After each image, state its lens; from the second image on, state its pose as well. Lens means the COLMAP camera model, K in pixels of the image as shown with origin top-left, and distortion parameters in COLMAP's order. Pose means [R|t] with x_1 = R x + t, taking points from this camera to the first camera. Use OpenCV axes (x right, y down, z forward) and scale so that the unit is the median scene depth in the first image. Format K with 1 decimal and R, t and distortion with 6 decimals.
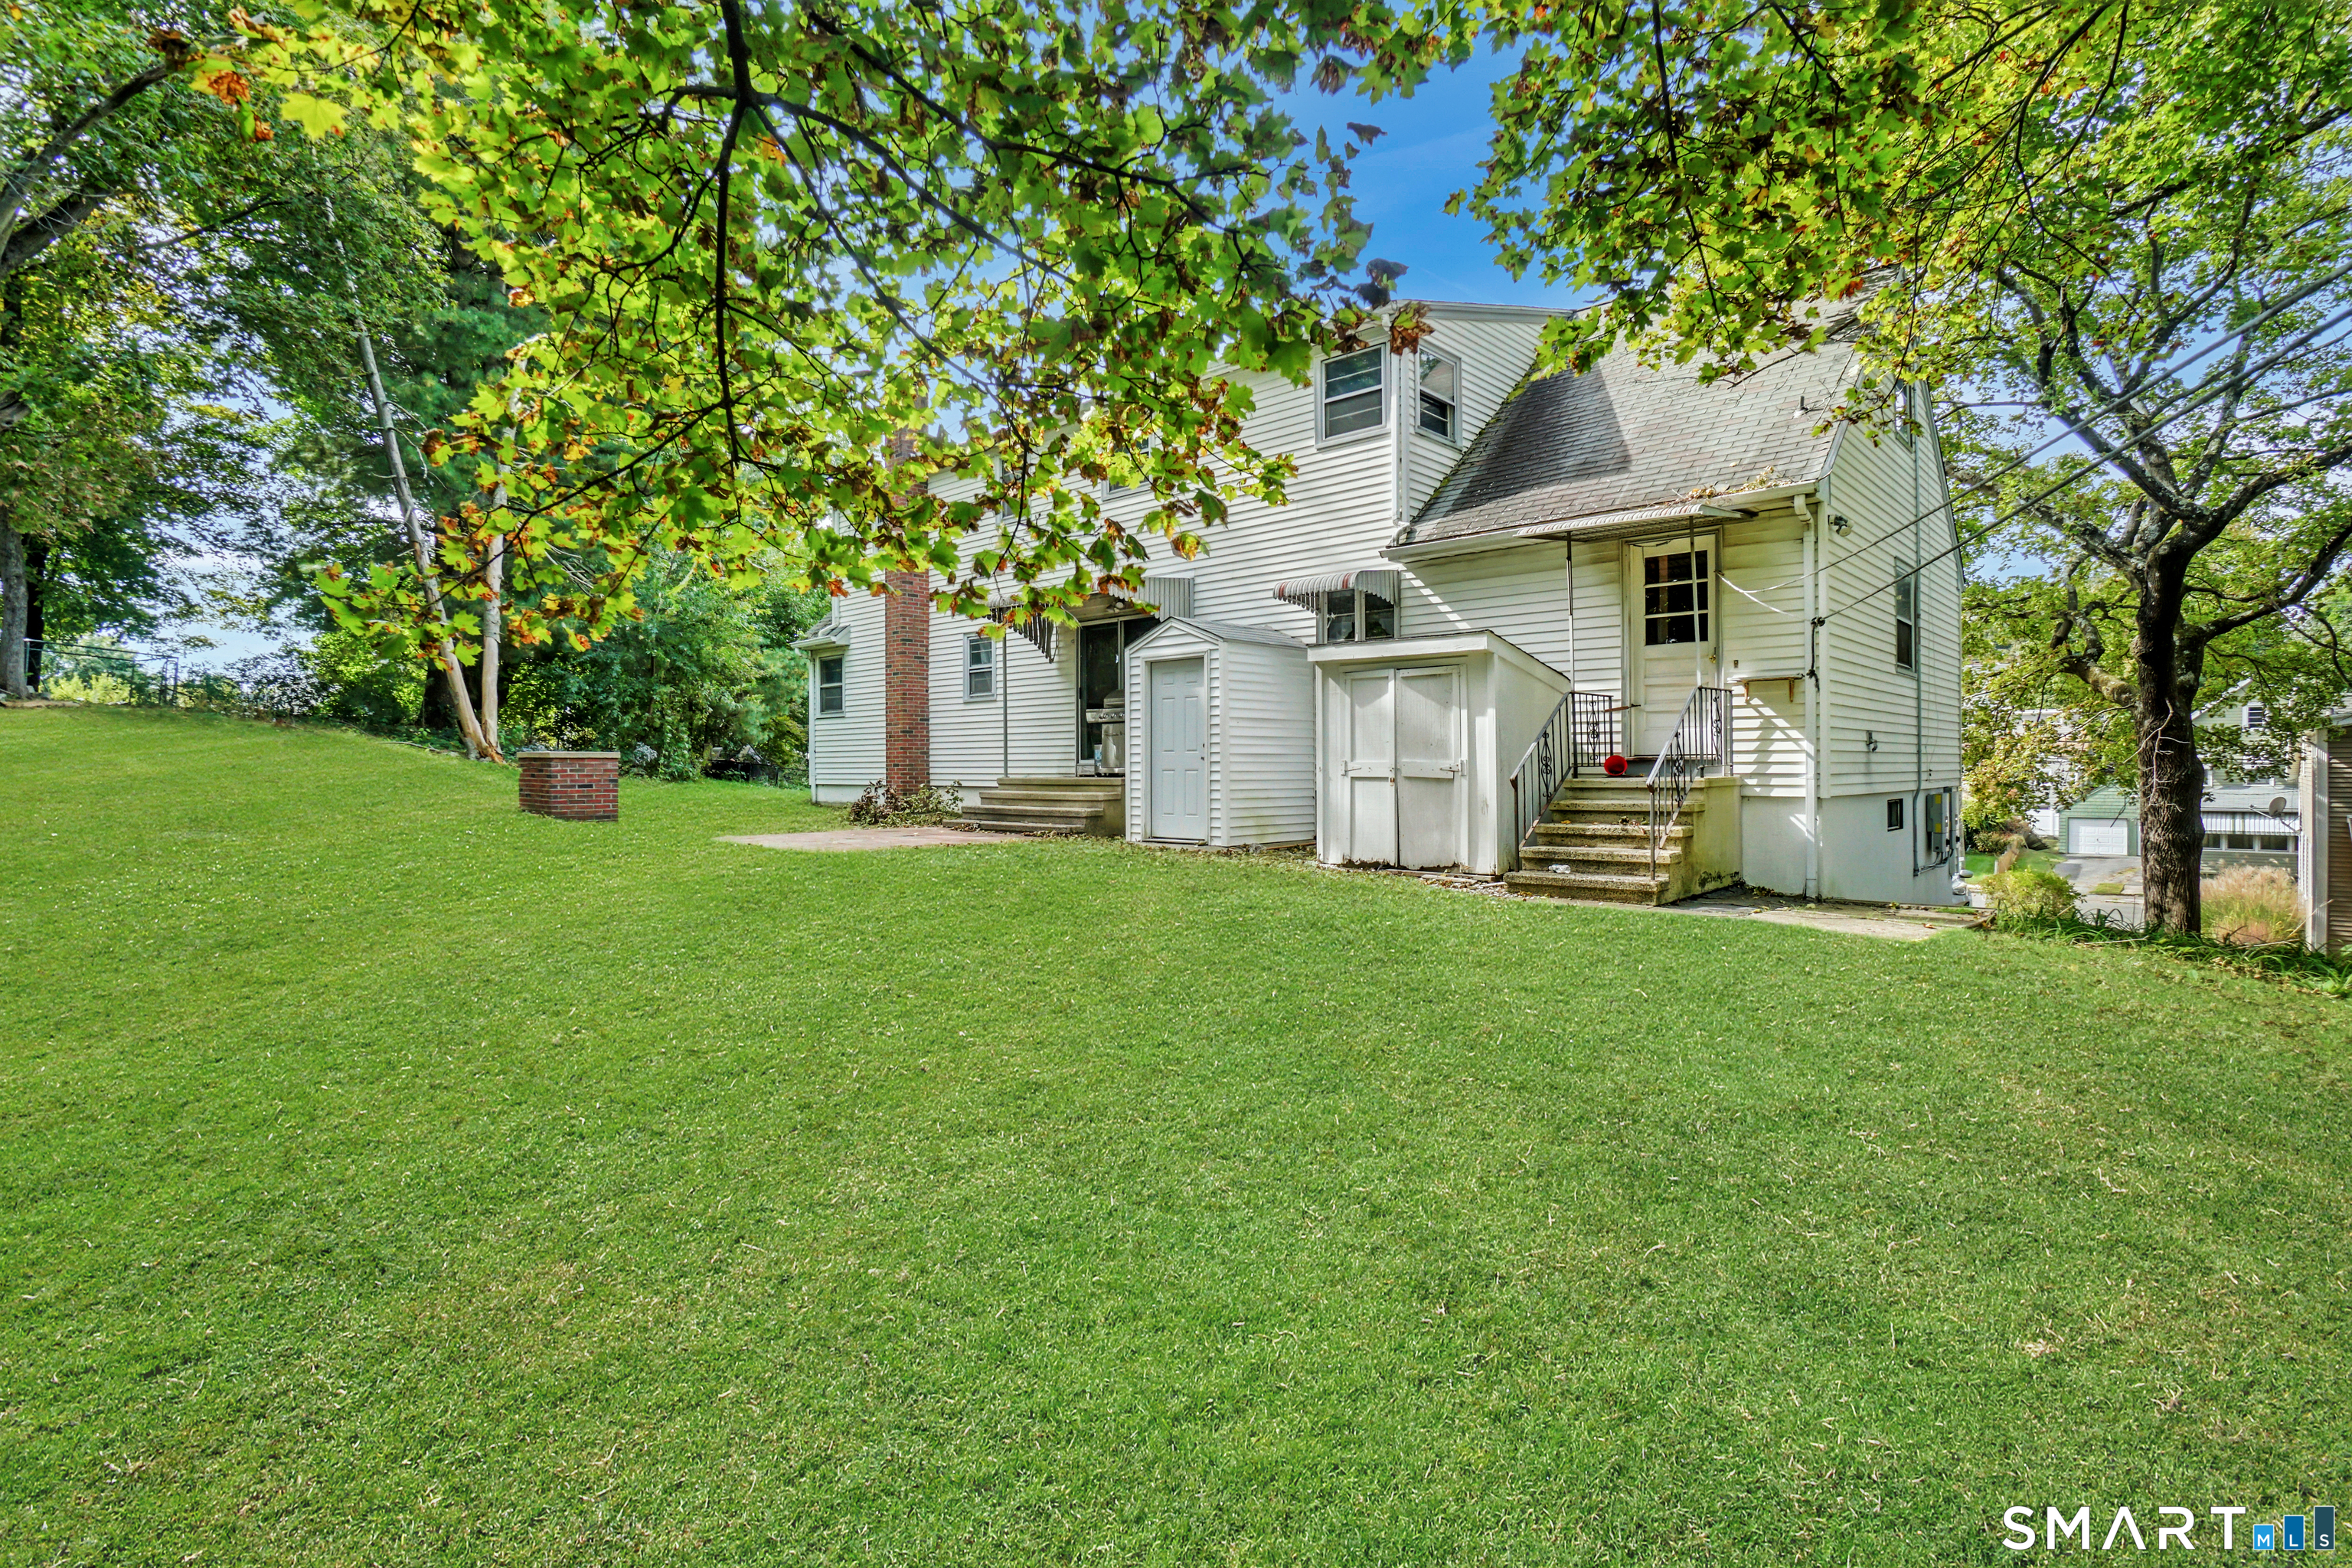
lens RADIAL K [[1149.1, 0, 1178.6], [0, 1149.1, 777.4], [0, 0, 1]] dist [-0.002790, 0.000166]
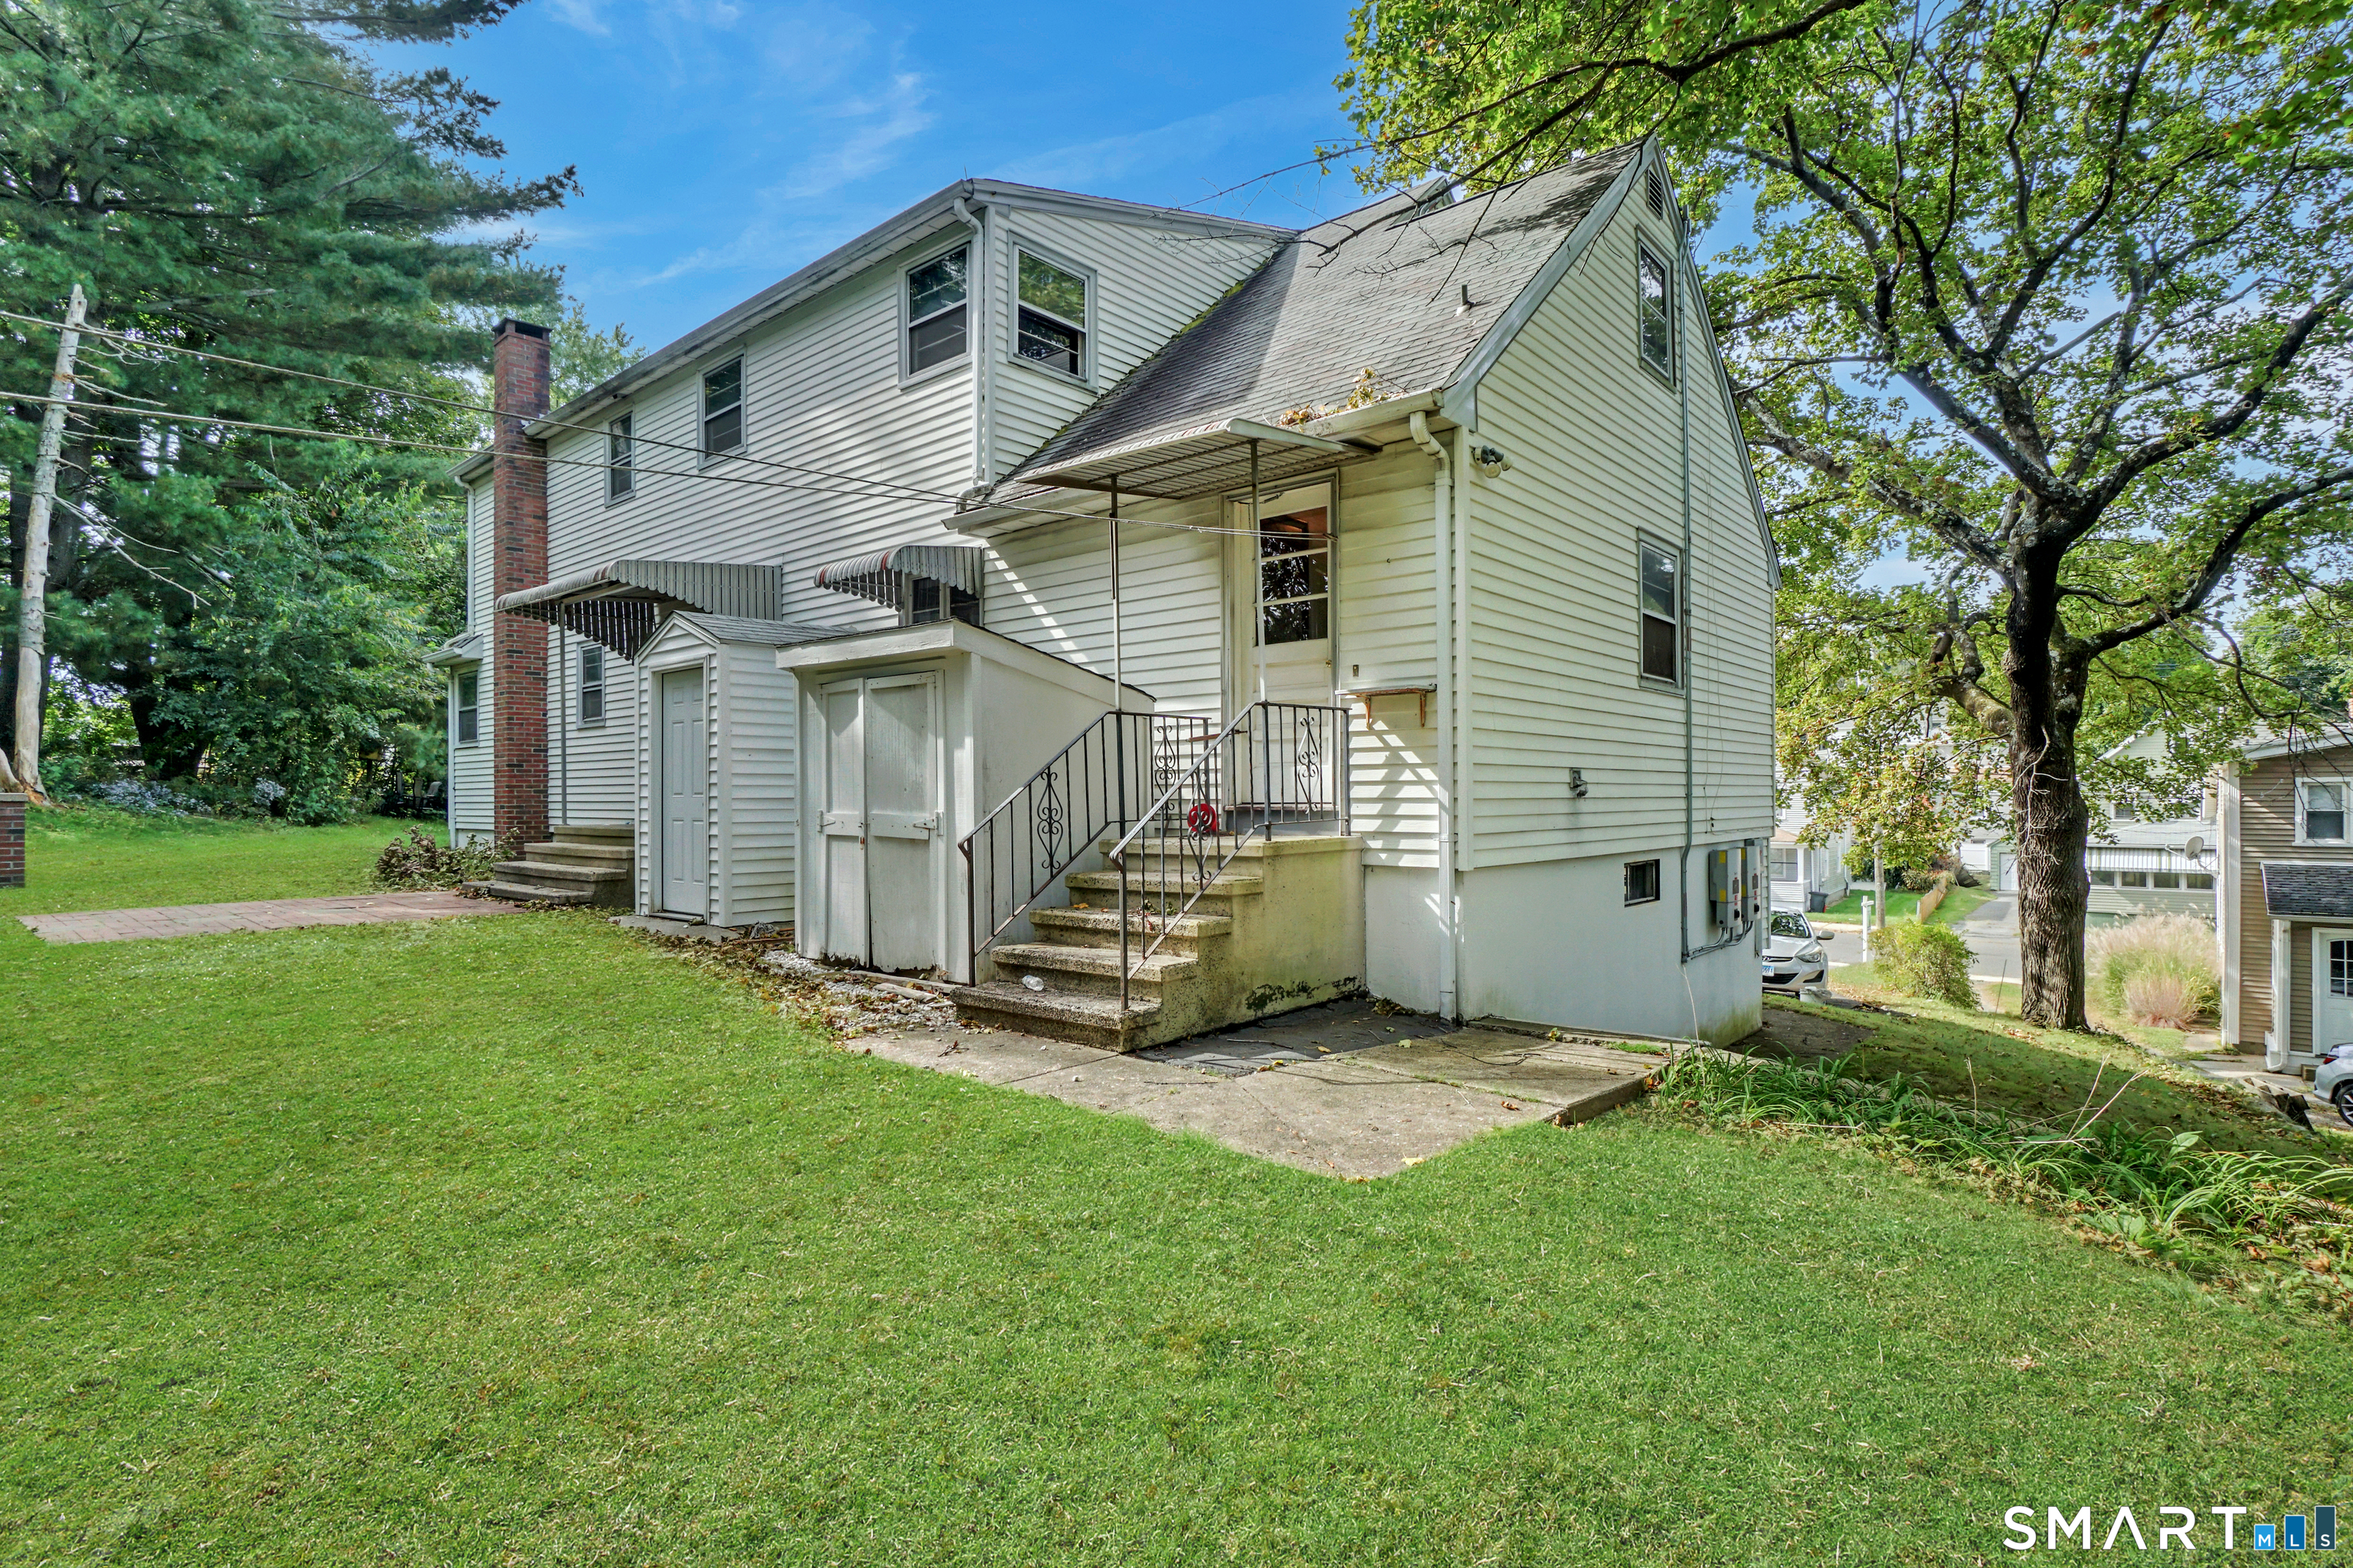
lens RADIAL K [[1148.8, 0, 1174.0], [0, 1148.8, 812.5], [0, 0, 1]] dist [-0.029875, 0.000069]
pose [[0.999933, -0.000324, 0.011614, 0.296107], [0.000261, 0.999986, 0.005361, -0.014684], [-0.011615, -0.005358, 0.999918, 0.257202]]
